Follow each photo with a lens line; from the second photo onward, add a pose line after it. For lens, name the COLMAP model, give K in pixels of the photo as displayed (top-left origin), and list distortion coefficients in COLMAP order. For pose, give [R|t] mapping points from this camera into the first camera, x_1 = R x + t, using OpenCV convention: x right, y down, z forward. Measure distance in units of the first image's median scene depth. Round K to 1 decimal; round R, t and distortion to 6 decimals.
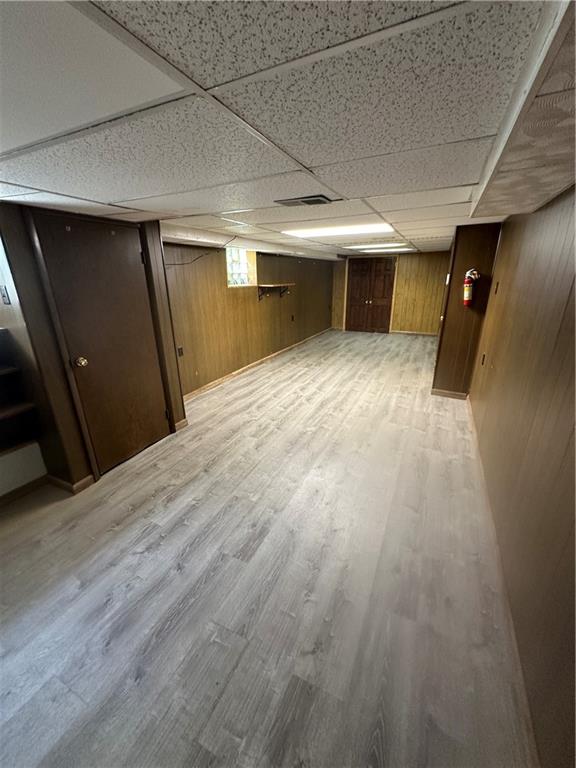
lens RADIAL K [[306.0, 0, 289.0], [0, 306.0, 383.2], [0, 0, 1]] dist [-0.002517, 0.000724]
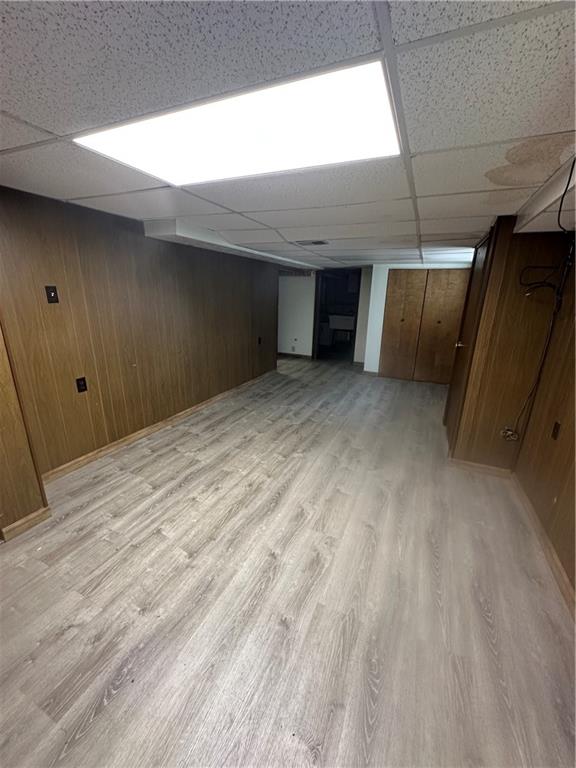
lens RADIAL K [[306.0, 0, 289.0], [0, 306.0, 383.2], [0, 0, 1]] dist [-0.002517, 0.000724]
pose [[-0.999614, -0.005730, -0.027170, 0.107052], [-0.020582, 0.809698, 0.586486, -0.468896], [0.018639, 0.586819, -0.809503, 1.395808]]
